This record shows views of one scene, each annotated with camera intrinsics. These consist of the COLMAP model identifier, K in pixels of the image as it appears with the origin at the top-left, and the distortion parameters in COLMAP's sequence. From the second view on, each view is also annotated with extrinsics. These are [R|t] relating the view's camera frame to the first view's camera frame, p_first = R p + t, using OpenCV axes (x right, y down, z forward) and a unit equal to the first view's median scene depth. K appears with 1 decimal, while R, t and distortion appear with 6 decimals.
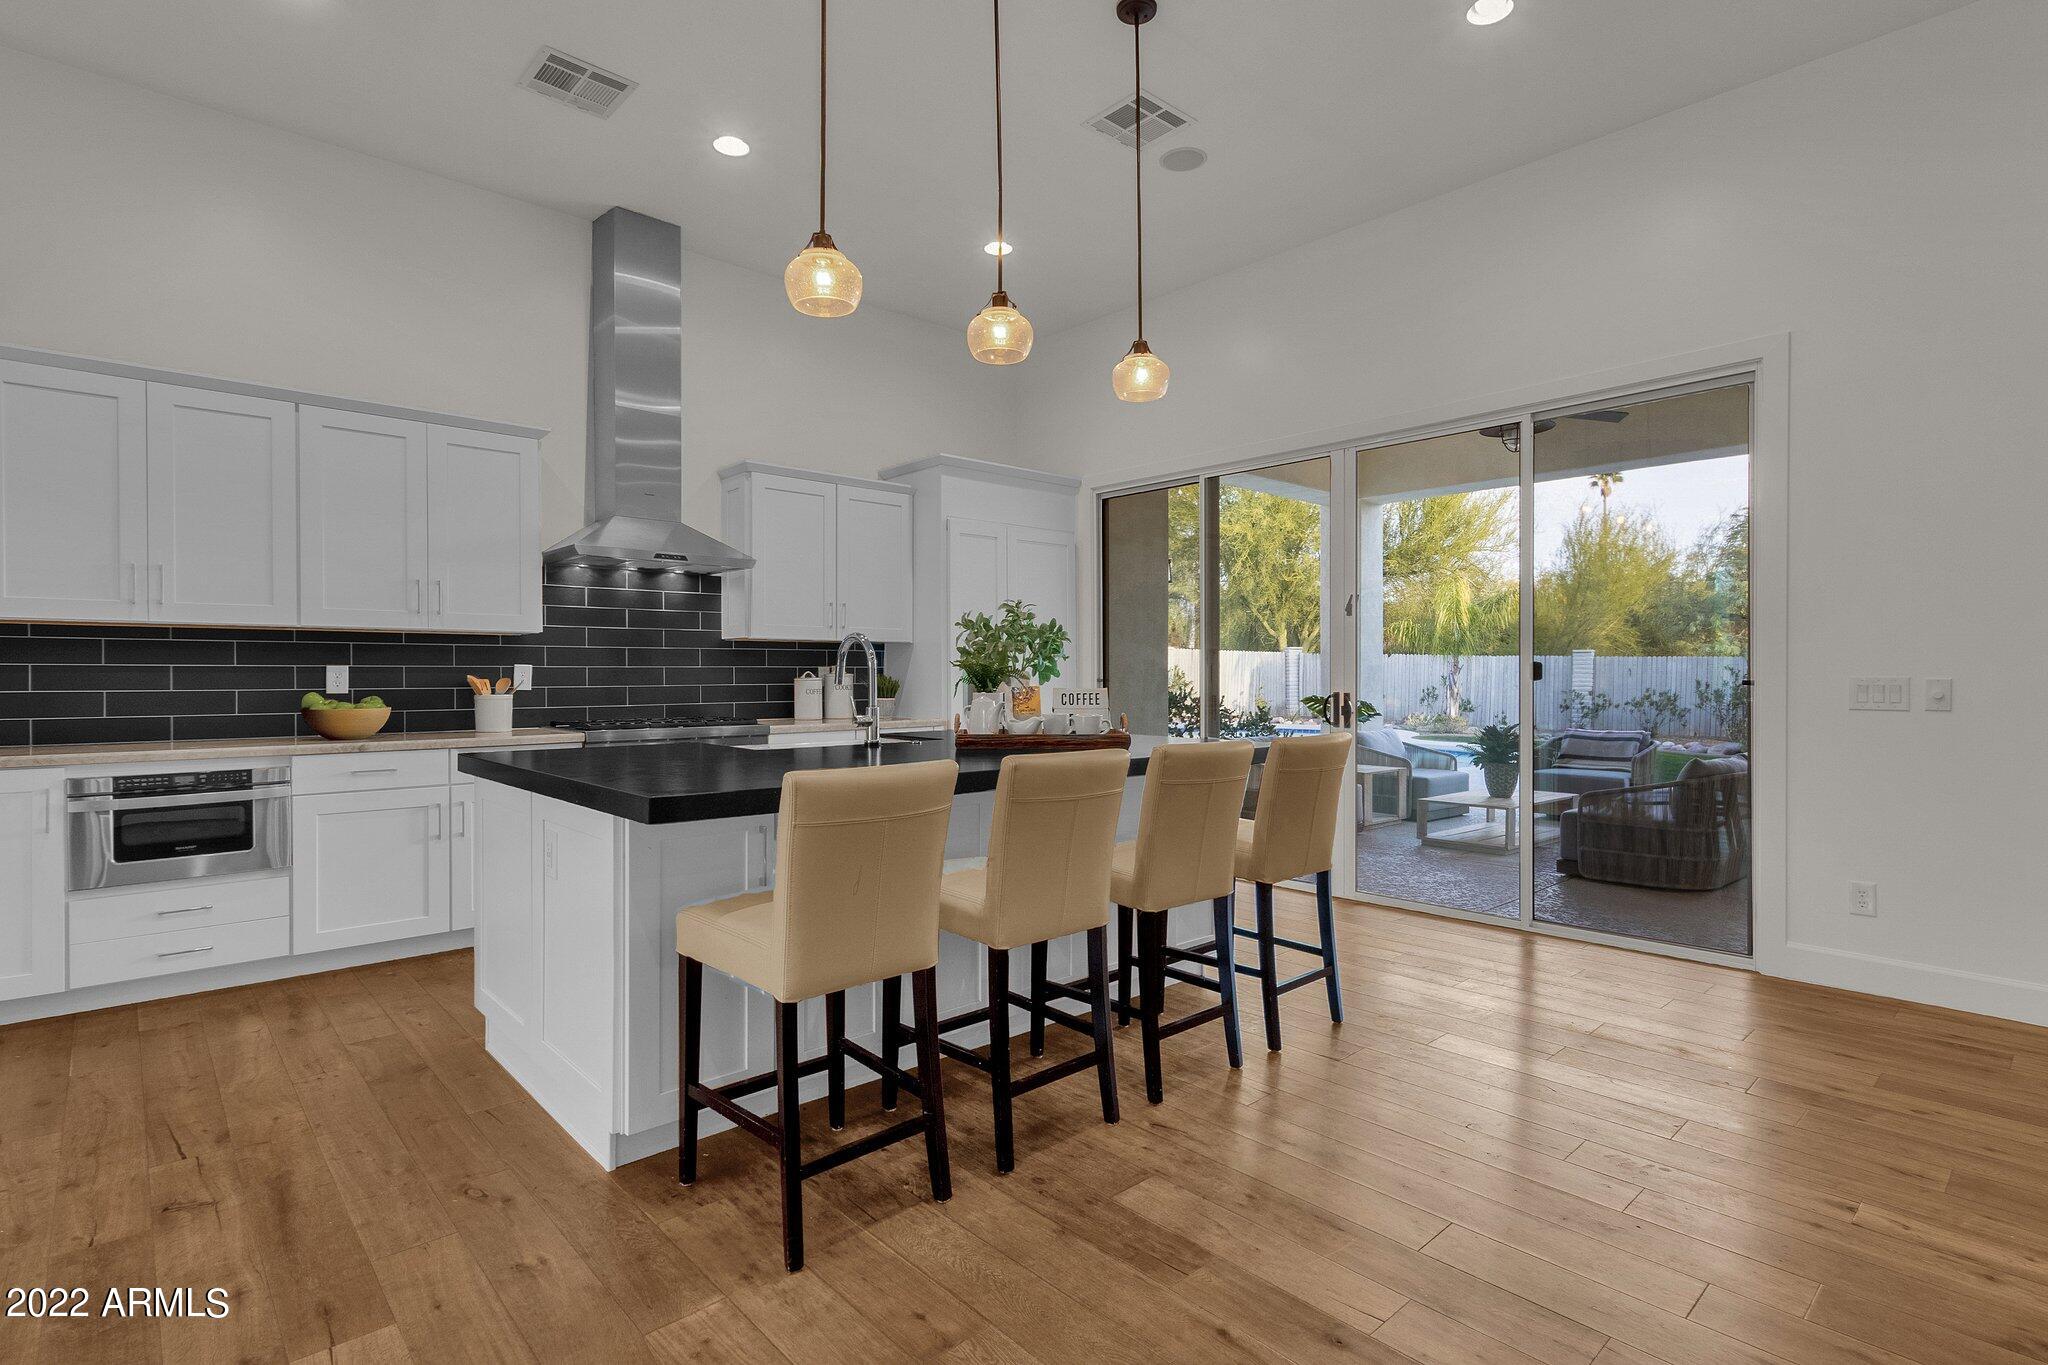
lens RADIAL K [[950.5, 0, 1024.0], [0, 950.5, 682.5], [0, 0, 1]] dist [-0.000533, -0.000186]
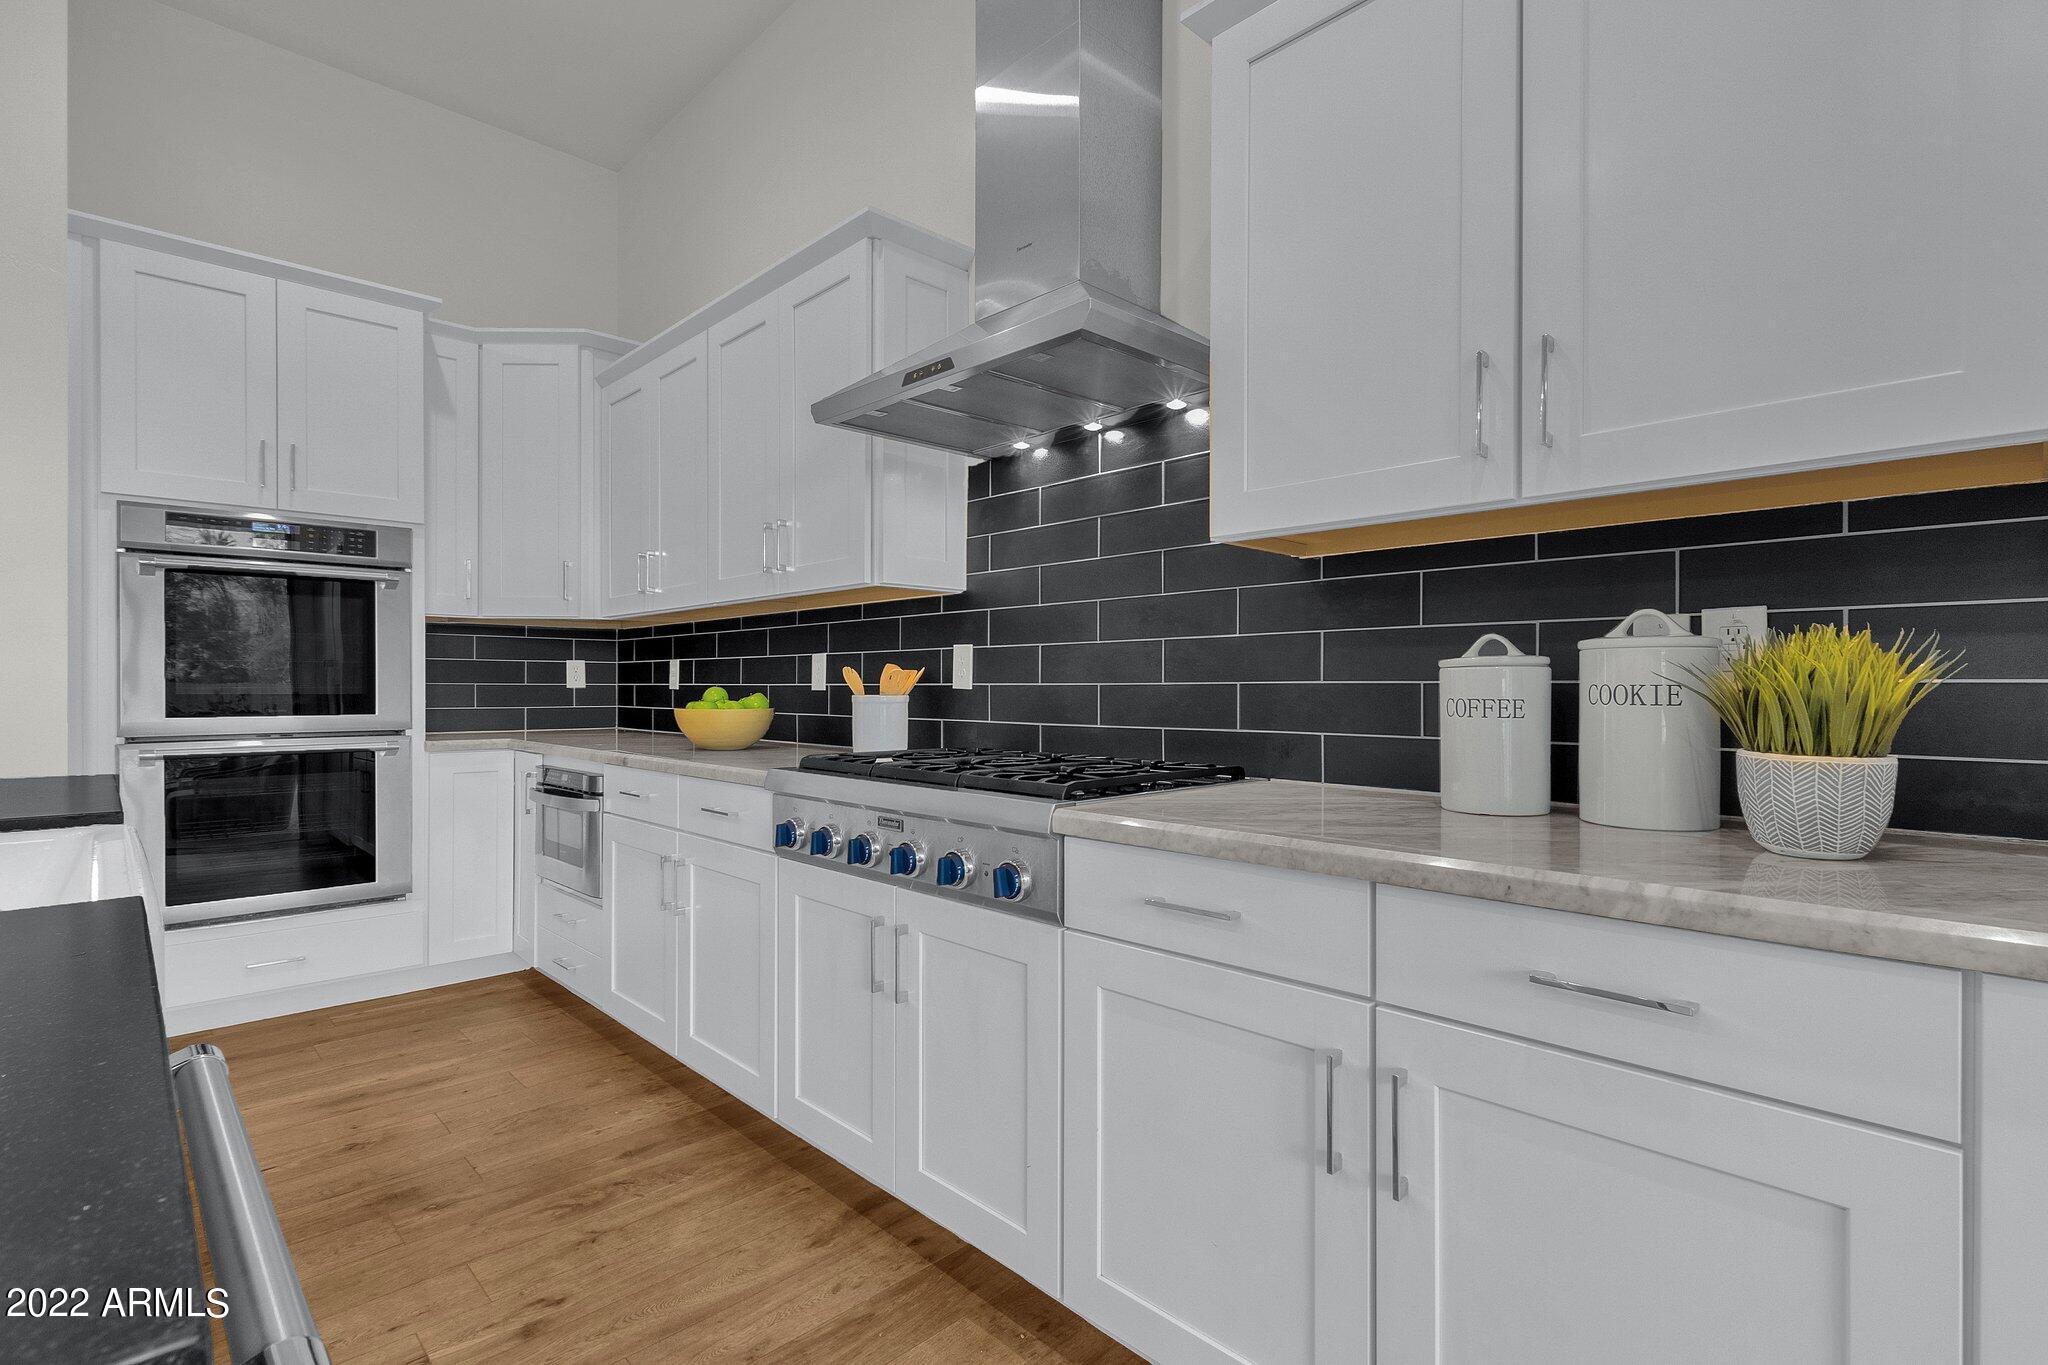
lens RADIAL K [[950.5, 0, 1024.0], [0, 950.5, 682.5], [0, 0, 1]] dist [-0.000533, -0.000186]
pose [[0.047790, -0.003014, -0.998853, 0.048575], [-0.009647, 0.999947, -0.003479, 0.005679], [0.998811, 0.009802, 0.047759, 1.001291]]
